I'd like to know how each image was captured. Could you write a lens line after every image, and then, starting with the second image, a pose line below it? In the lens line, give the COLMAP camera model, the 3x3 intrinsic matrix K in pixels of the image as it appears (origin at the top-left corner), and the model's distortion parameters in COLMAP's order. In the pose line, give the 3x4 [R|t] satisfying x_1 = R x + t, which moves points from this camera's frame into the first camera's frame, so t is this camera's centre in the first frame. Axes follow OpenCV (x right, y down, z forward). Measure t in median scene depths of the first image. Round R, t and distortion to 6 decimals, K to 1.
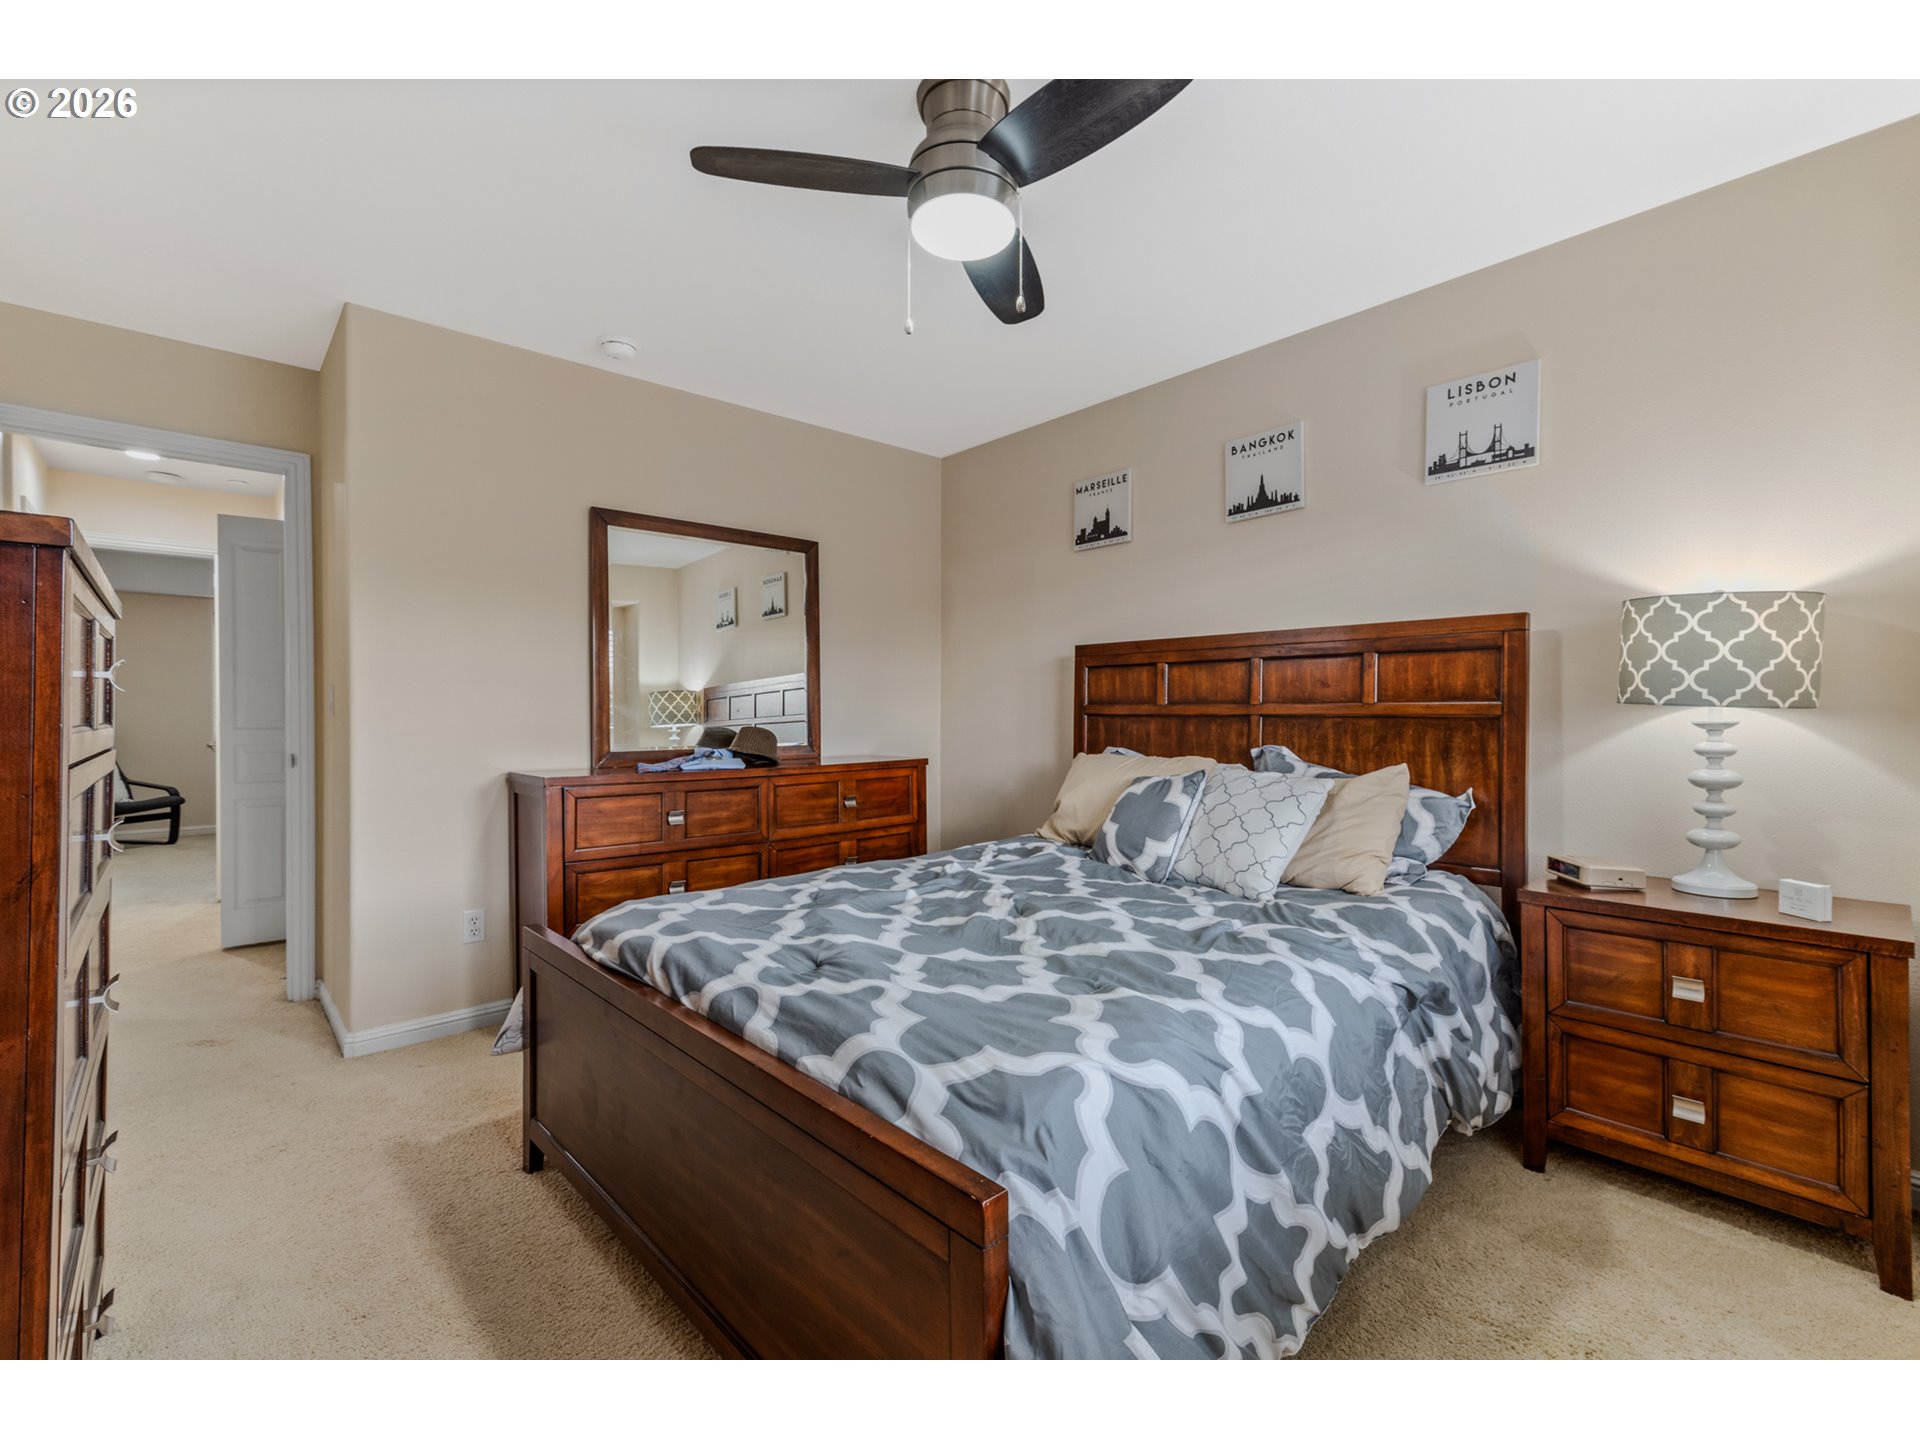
lens RADIAL K [[829.0, 0, 956.2], [0, 829.0, 709.9], [0, 0, 1]] dist [0.007729, -0.000677]
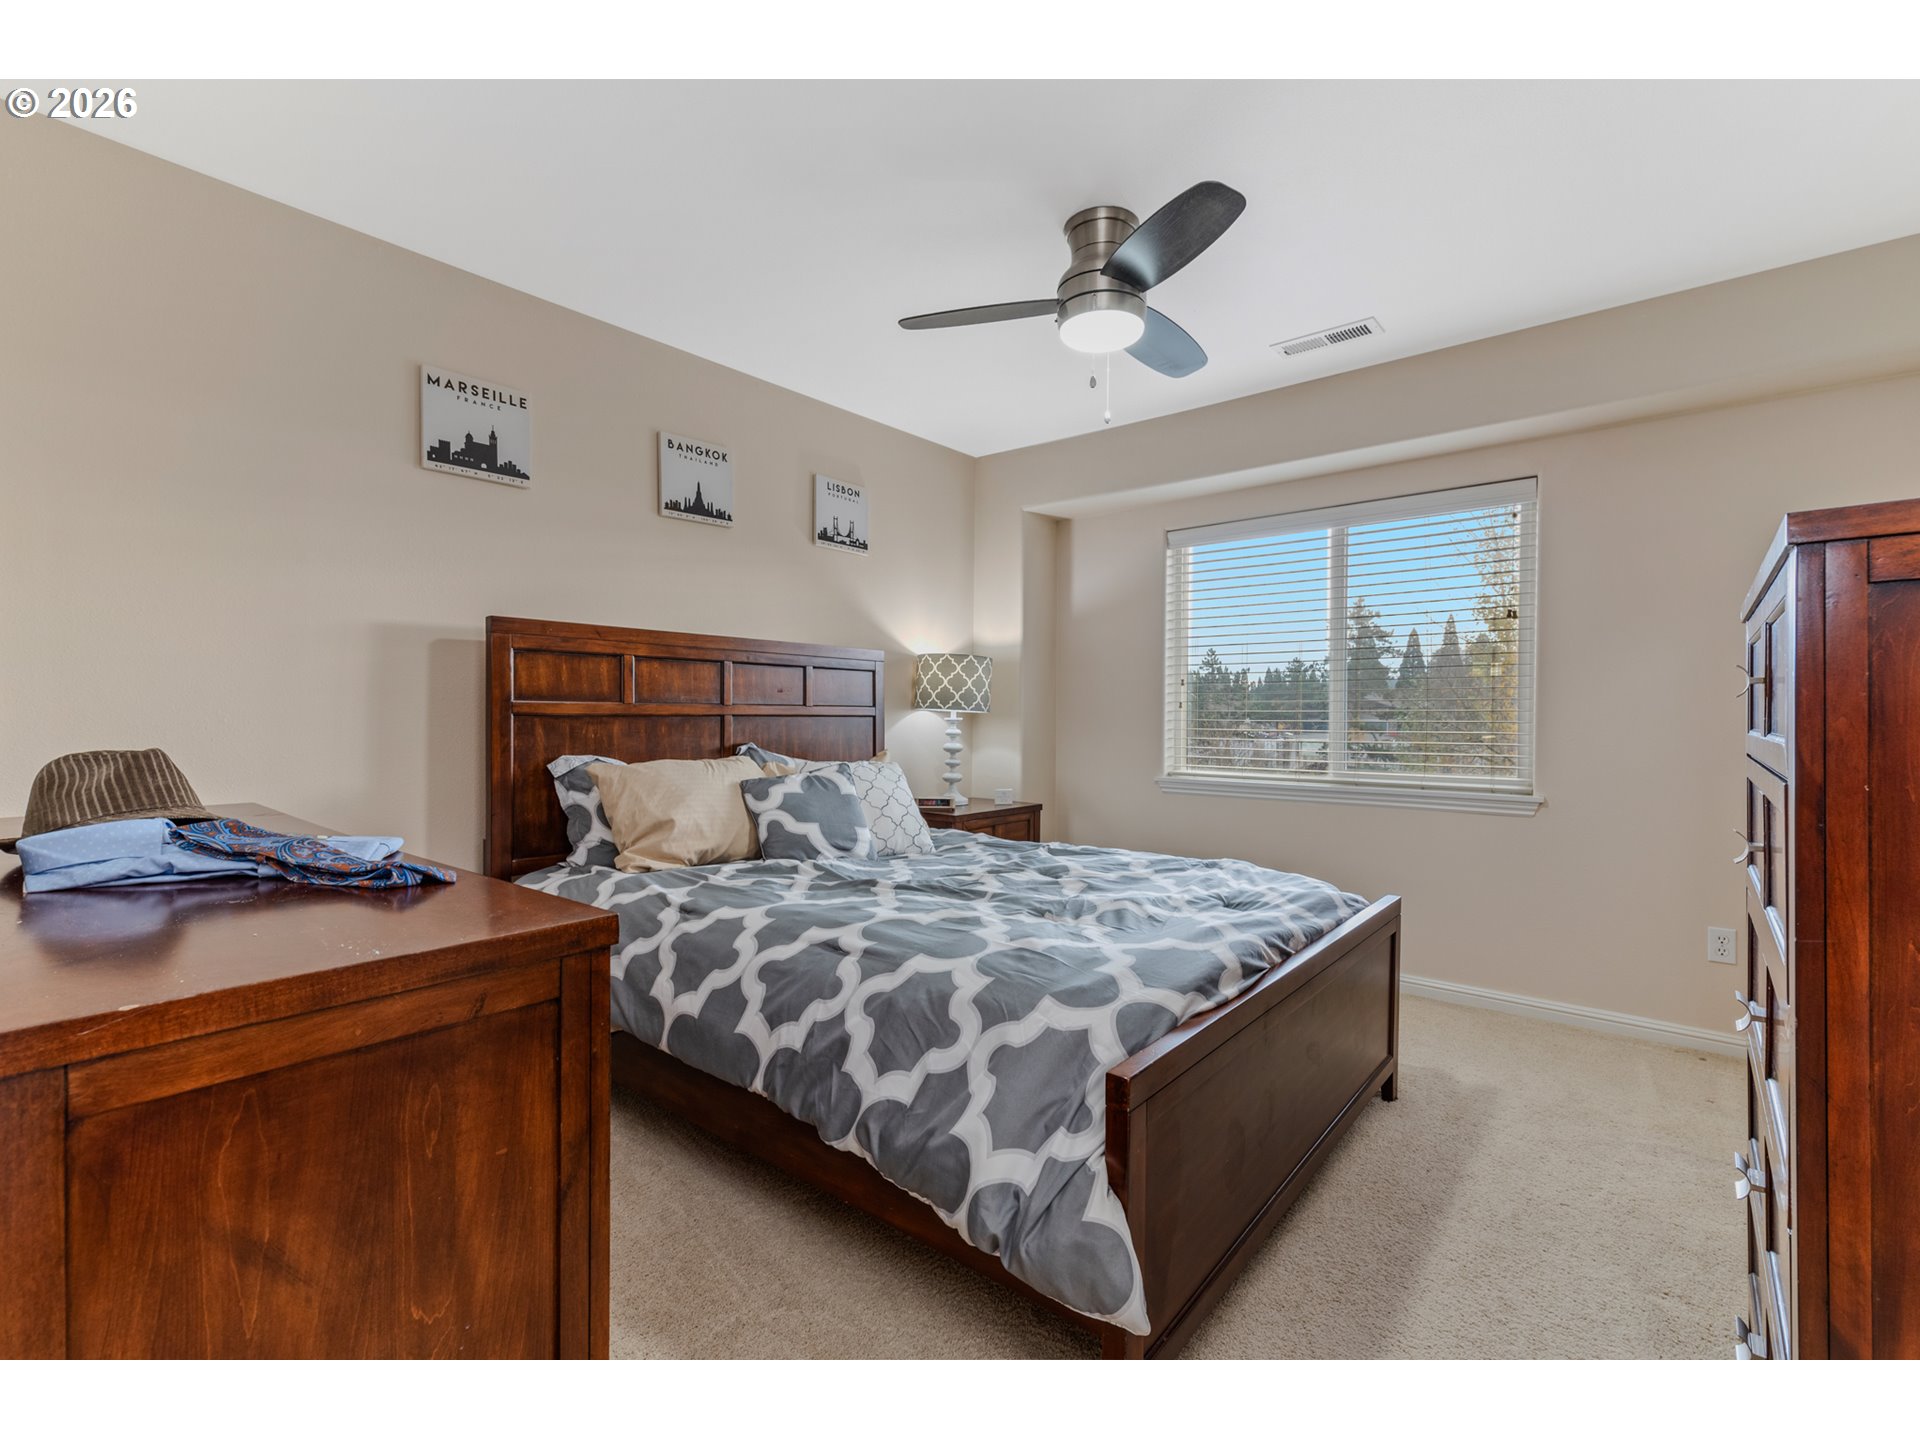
lens RADIAL K [[829.0, 0, 966.1], [0, 829.0, 722.7], [0, 0, 1]] dist [0.007729, -0.000677]
pose [[-0.125515, -0.007120, 0.992066, -0.687548], [-0.004316, 0.999969, 0.006631, 0.007465], [-0.992082, -0.003449, -0.125541, 0.786007]]
